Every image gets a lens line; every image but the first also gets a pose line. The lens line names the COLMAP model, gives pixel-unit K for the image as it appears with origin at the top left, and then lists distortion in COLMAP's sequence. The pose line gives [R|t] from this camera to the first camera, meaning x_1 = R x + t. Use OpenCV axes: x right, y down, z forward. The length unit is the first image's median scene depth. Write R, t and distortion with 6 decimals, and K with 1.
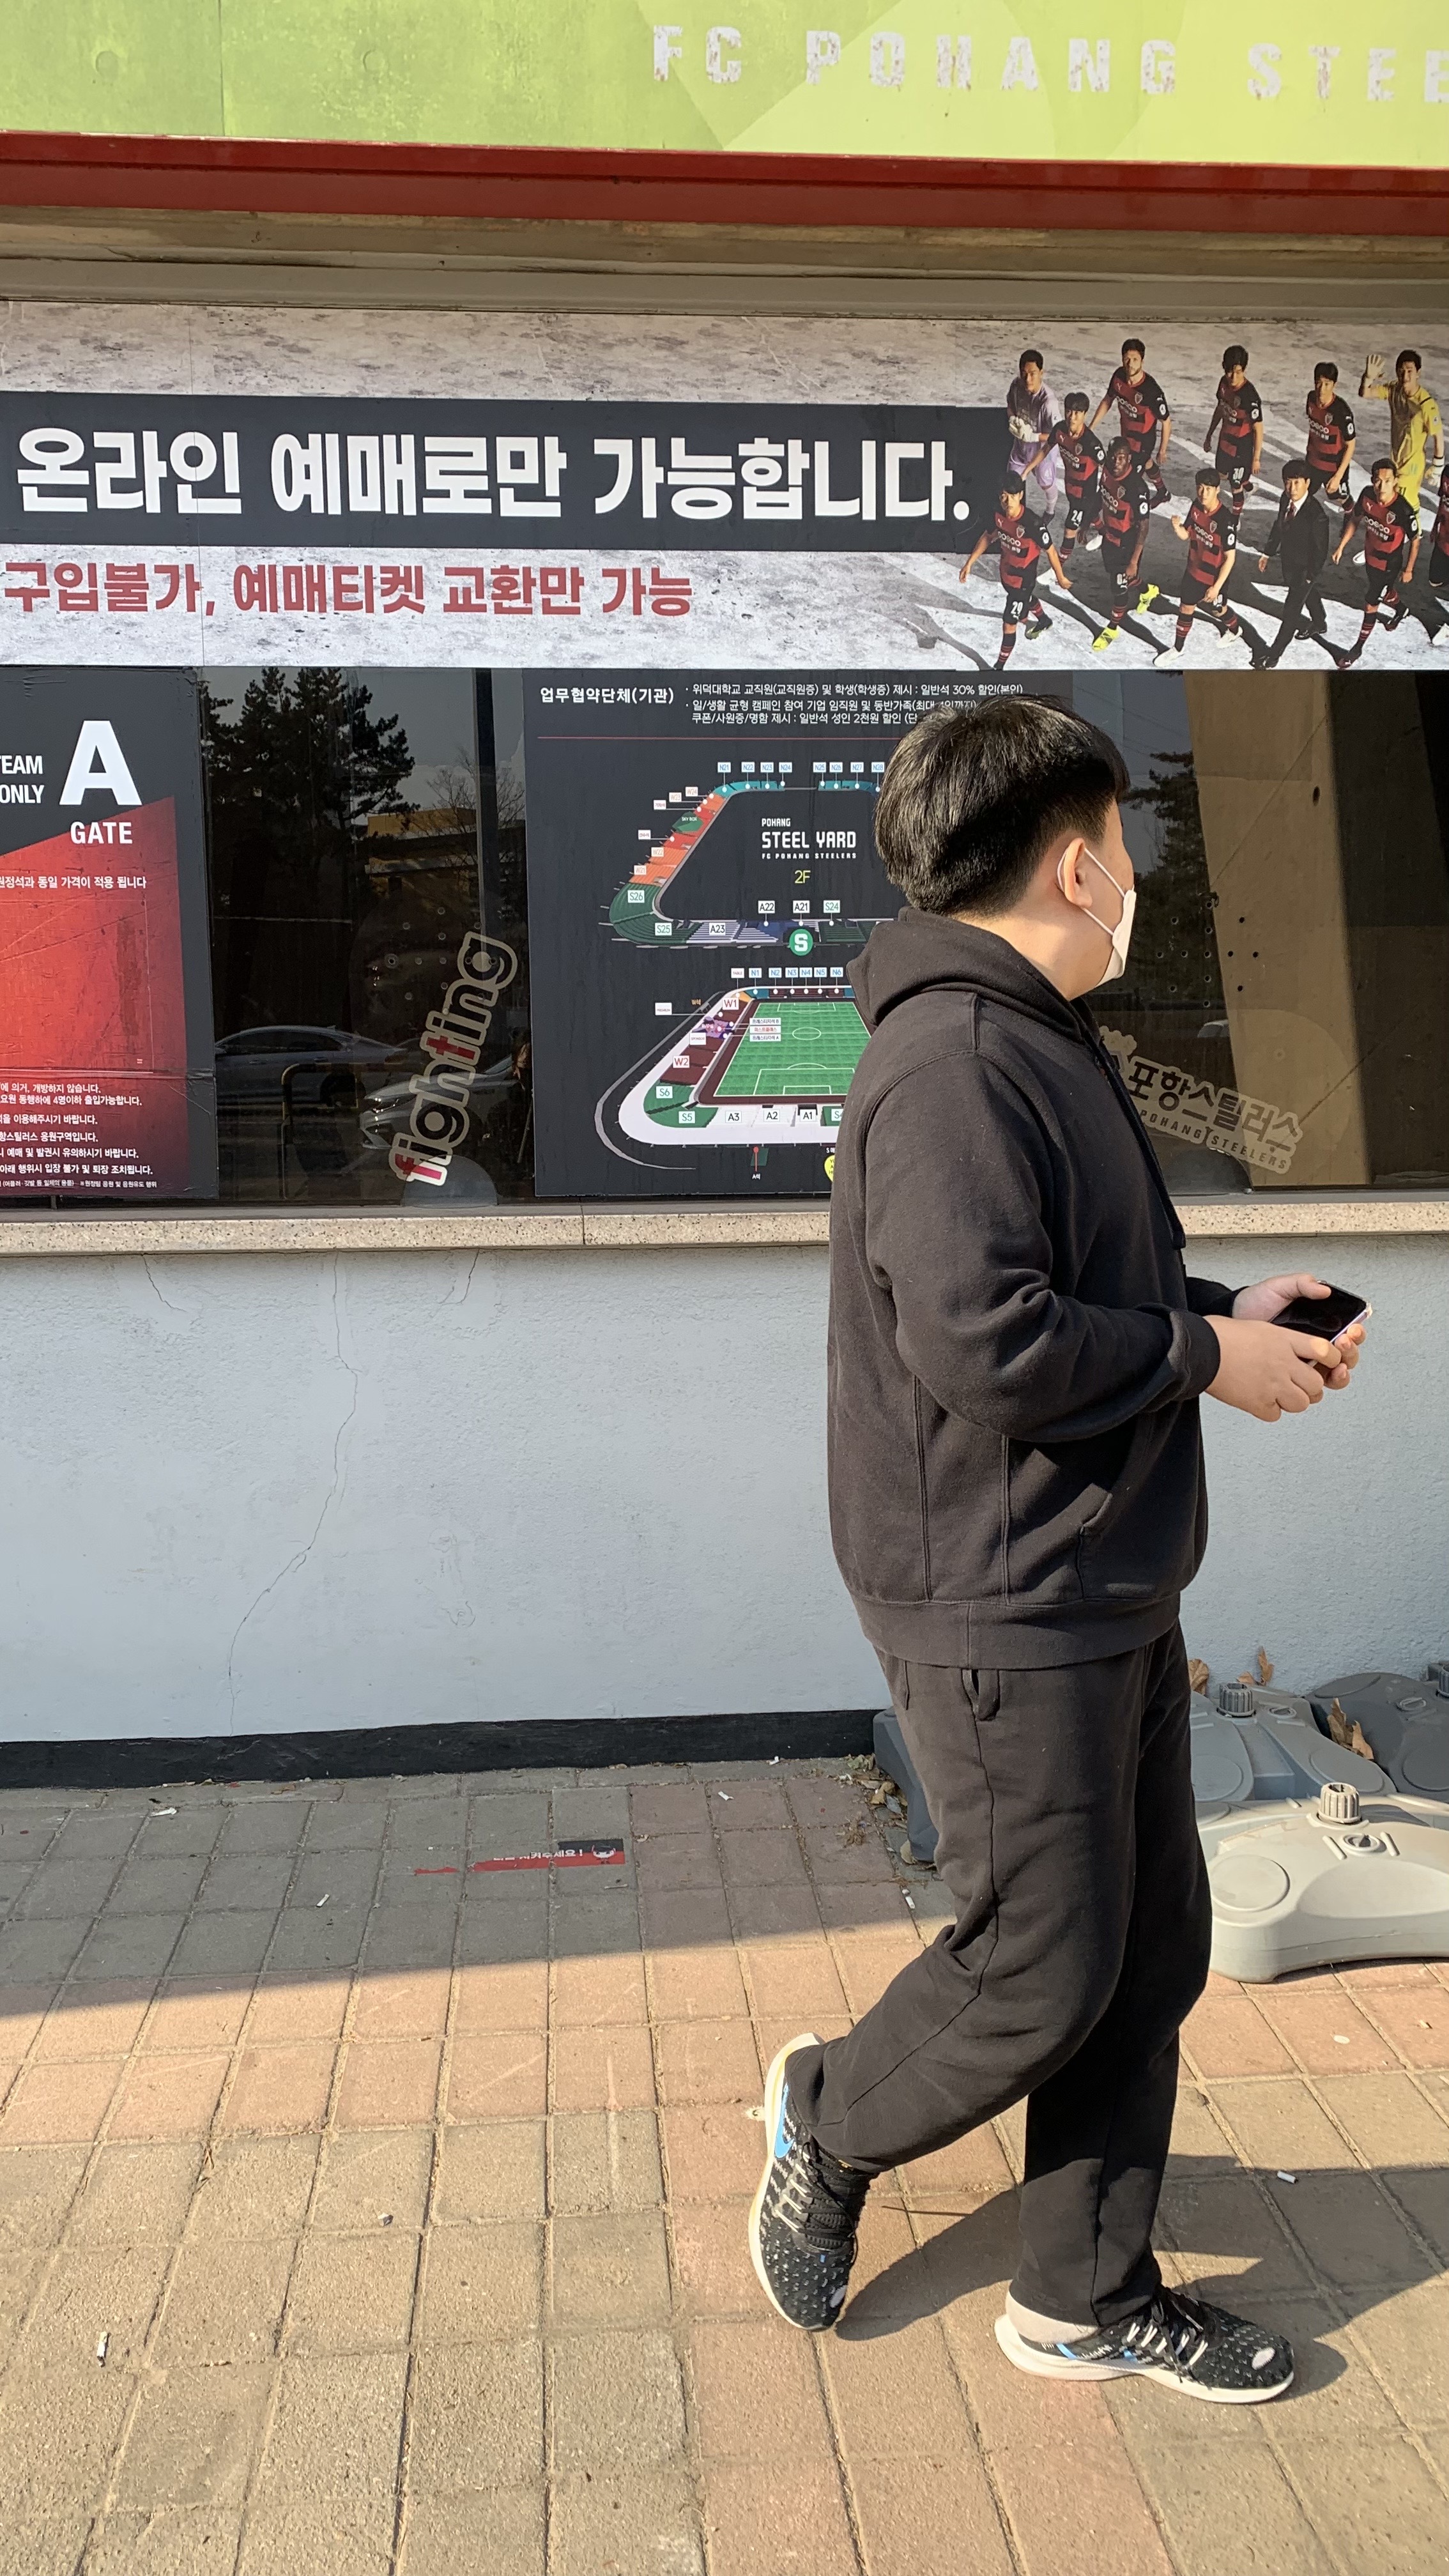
lens RADIAL K [[1915.9, 0, 716.4], [0, 1915.9, 1279.1], [0, 0, 1]] dist [0.011236, -0.008788]
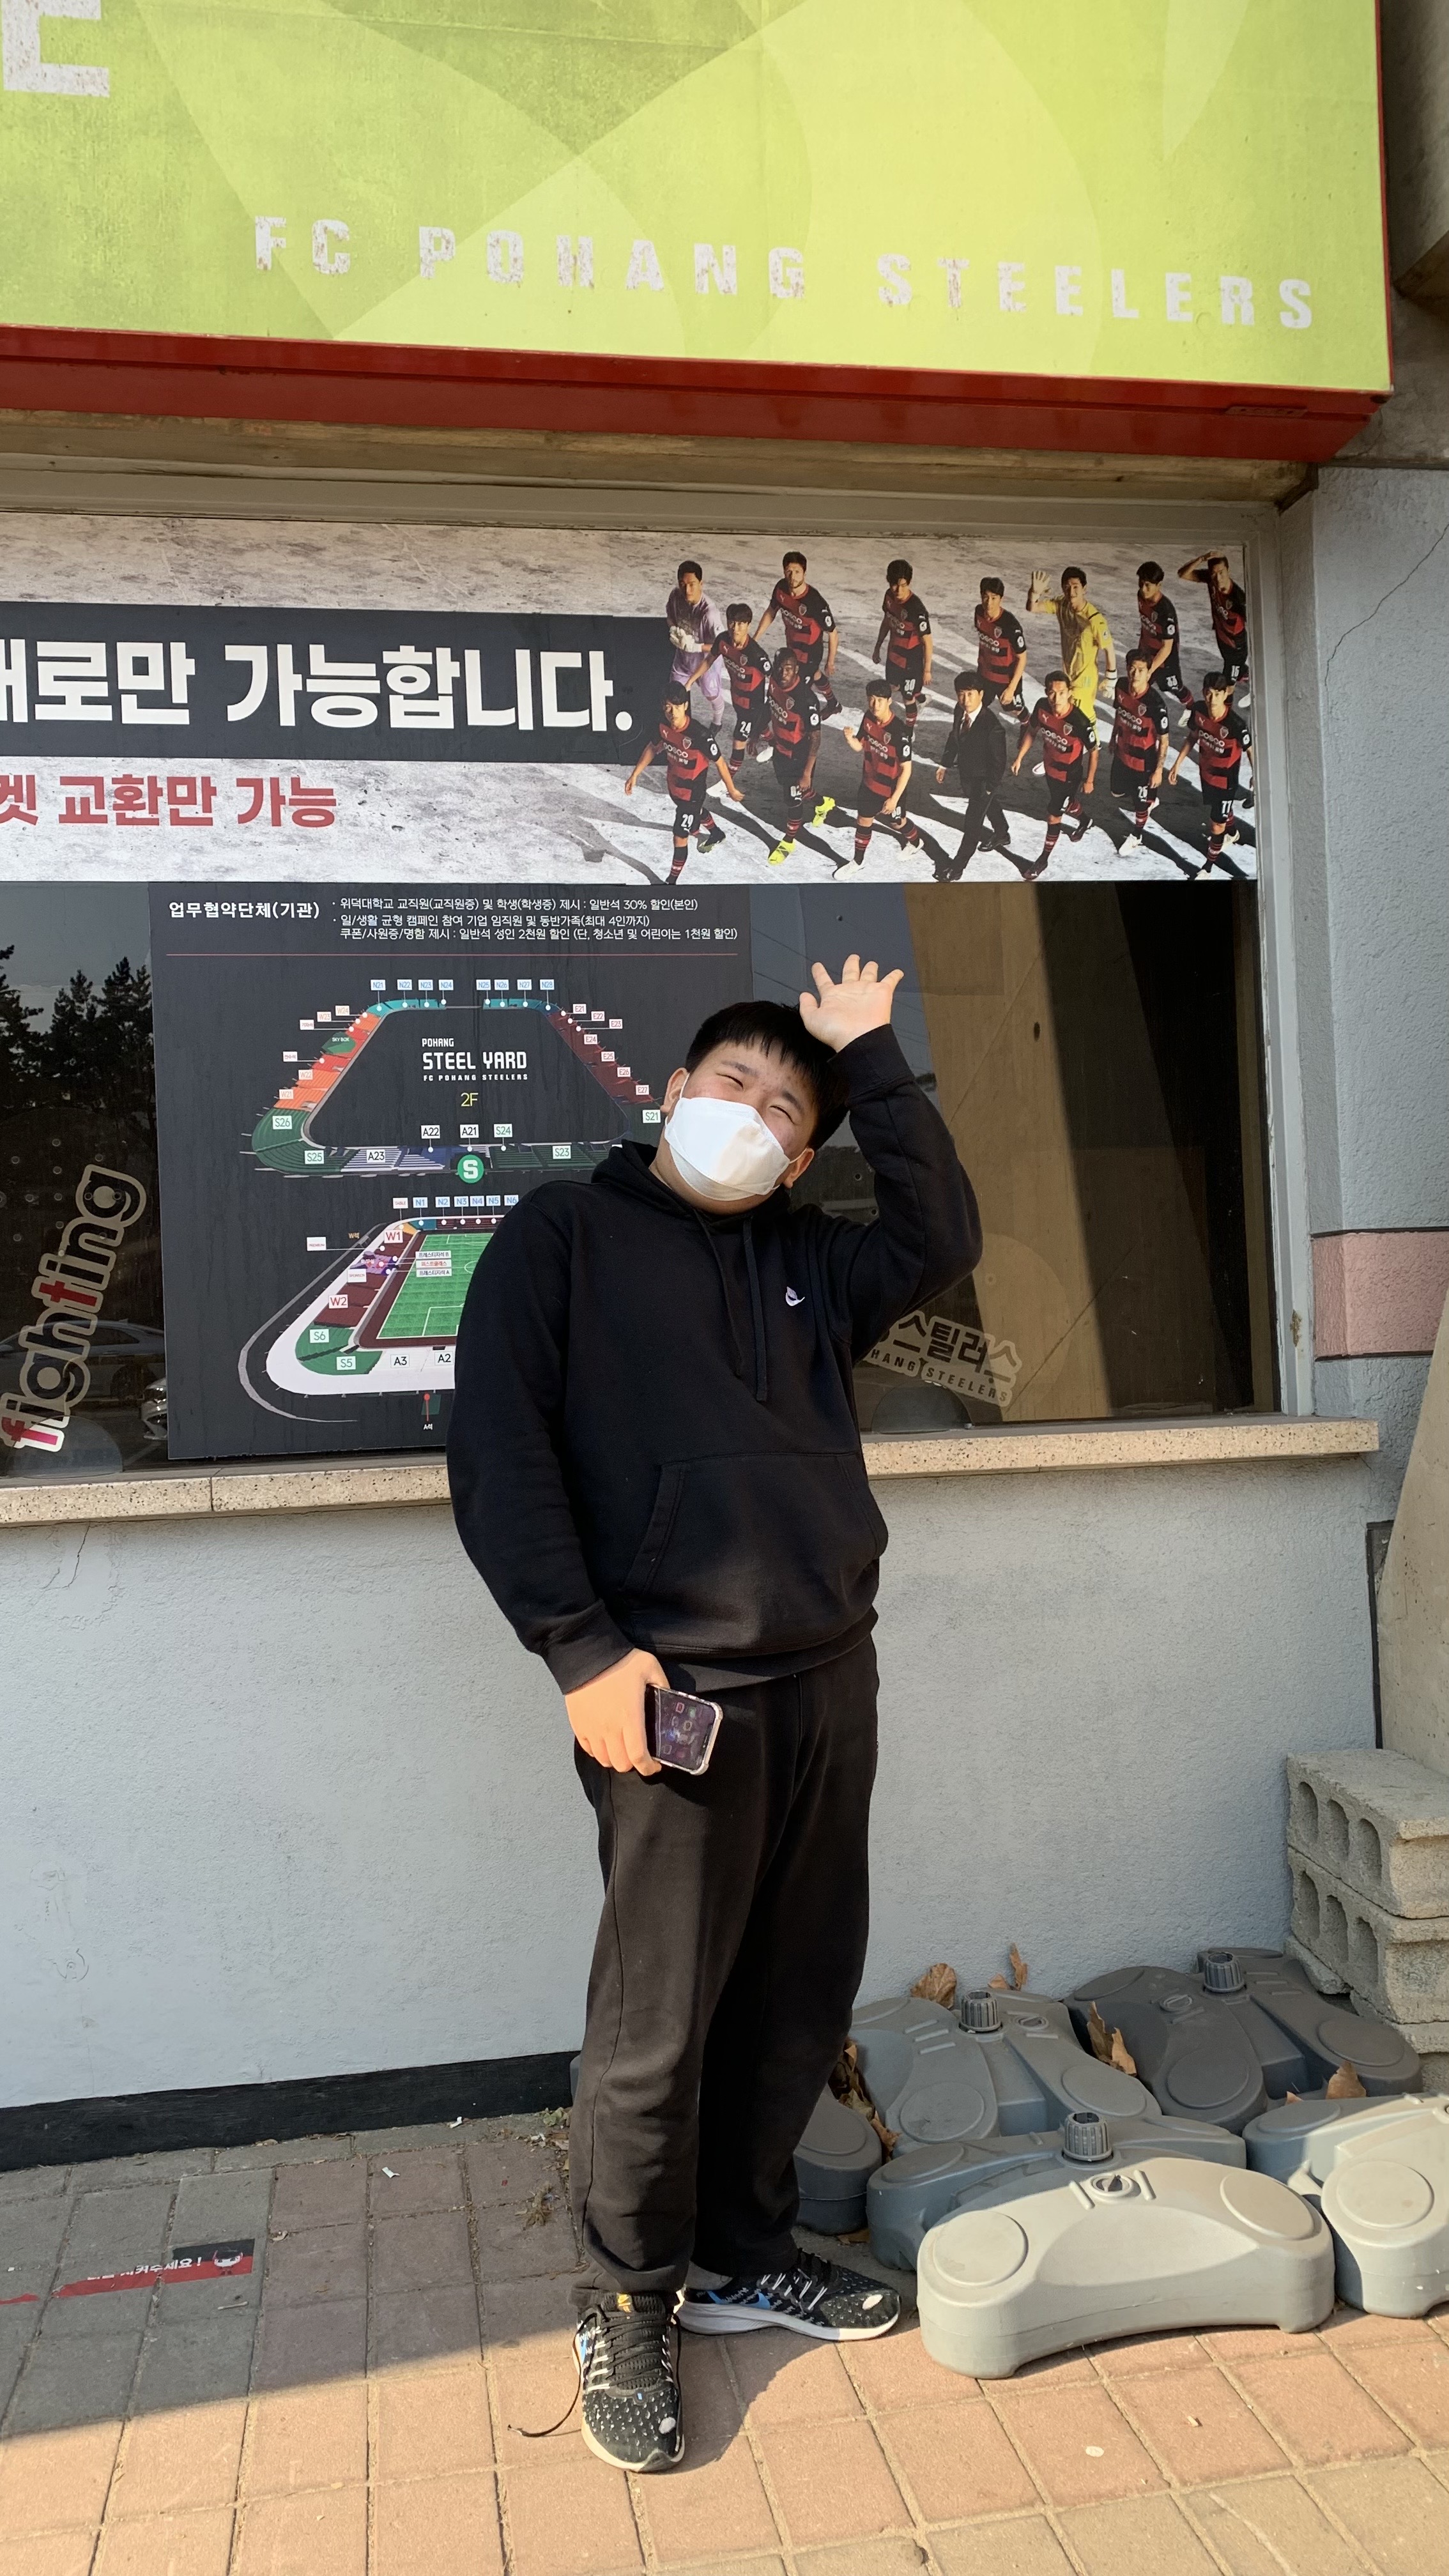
lens RADIAL K [[1915.9, 0, 720.0], [0, 1915.9, 1278.0], [0, 0, 1]] dist [0.011236, -0.008788]
pose [[0.994902, -0.028371, 0.096773, 0.076682], [0.042429, 0.988306, -0.146461, 0.013691], [-0.091486, 0.149820, 0.984472, 0.104591]]
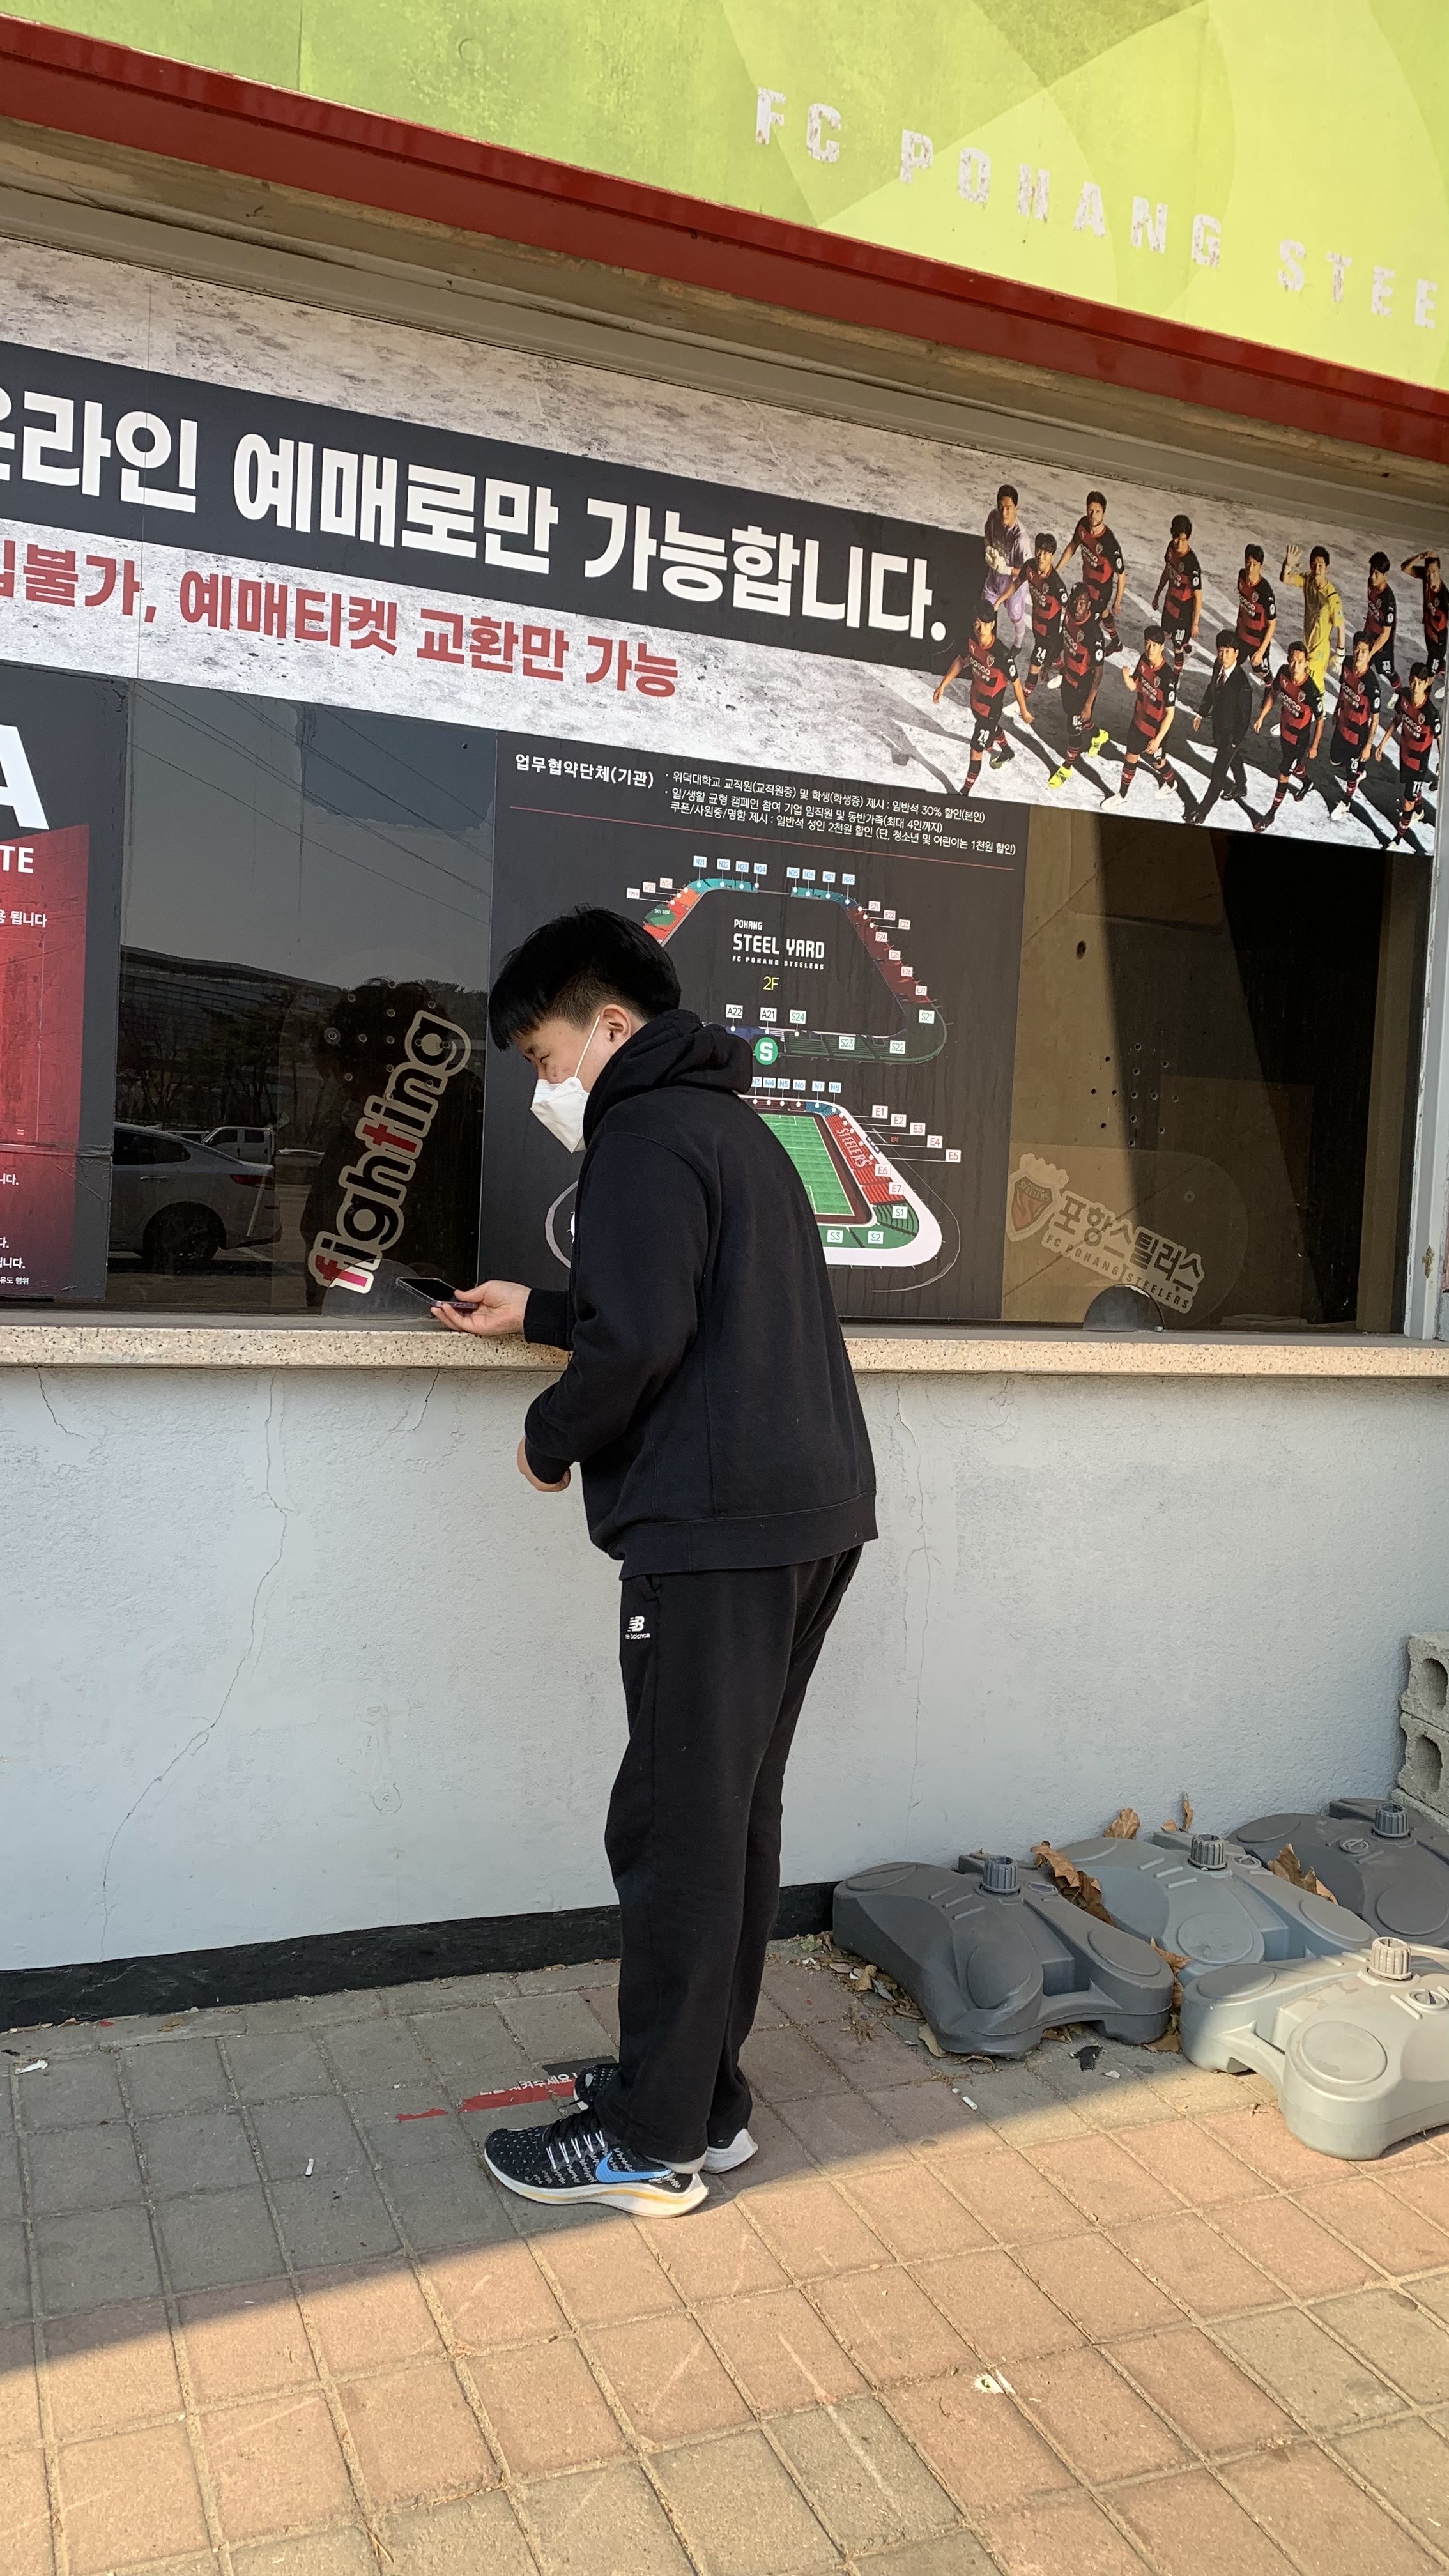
lens RADIAL K [[1915.9, 0, 745.3], [0, 1915.9, 1247.7], [0, 0, 1]] dist [0.011236, -0.008788]
pose [[0.948068, 0.044240, 0.314975, -0.267490], [-0.020574, 0.996736, -0.078068, -0.006140], [-0.317401, 0.067533, 0.945884, 0.123645]]
